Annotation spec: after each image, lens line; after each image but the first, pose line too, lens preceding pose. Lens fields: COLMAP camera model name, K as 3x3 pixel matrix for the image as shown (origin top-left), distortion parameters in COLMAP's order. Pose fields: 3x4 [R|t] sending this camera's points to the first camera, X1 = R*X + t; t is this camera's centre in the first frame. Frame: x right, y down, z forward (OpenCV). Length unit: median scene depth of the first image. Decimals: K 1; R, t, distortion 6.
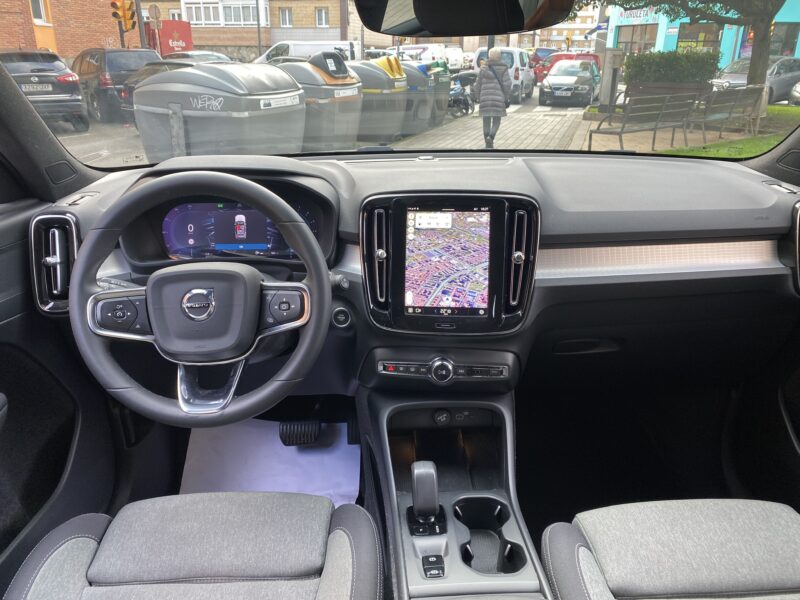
lens RADIAL K [[617.4, 0, 409.7], [0, 617.4, 296.3], [0, 0, 1]] dist [0.012801, -0.012729]
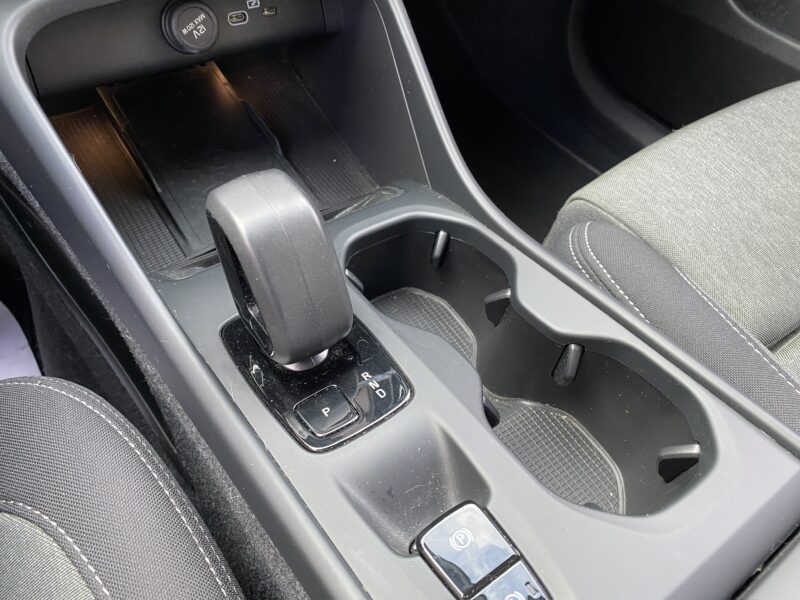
lens RADIAL K [[617.4, 0, 409.7], [0, 617.4, 296.3], [0, 0, 1]] dist [0.012801, -0.012729]
pose [[0.834043, -0.346794, 0.429077, -0.046132], [0.058819, 0.829198, 0.555851, 0.143686], [-0.548555, -0.438366, 0.711985, 0.656916]]
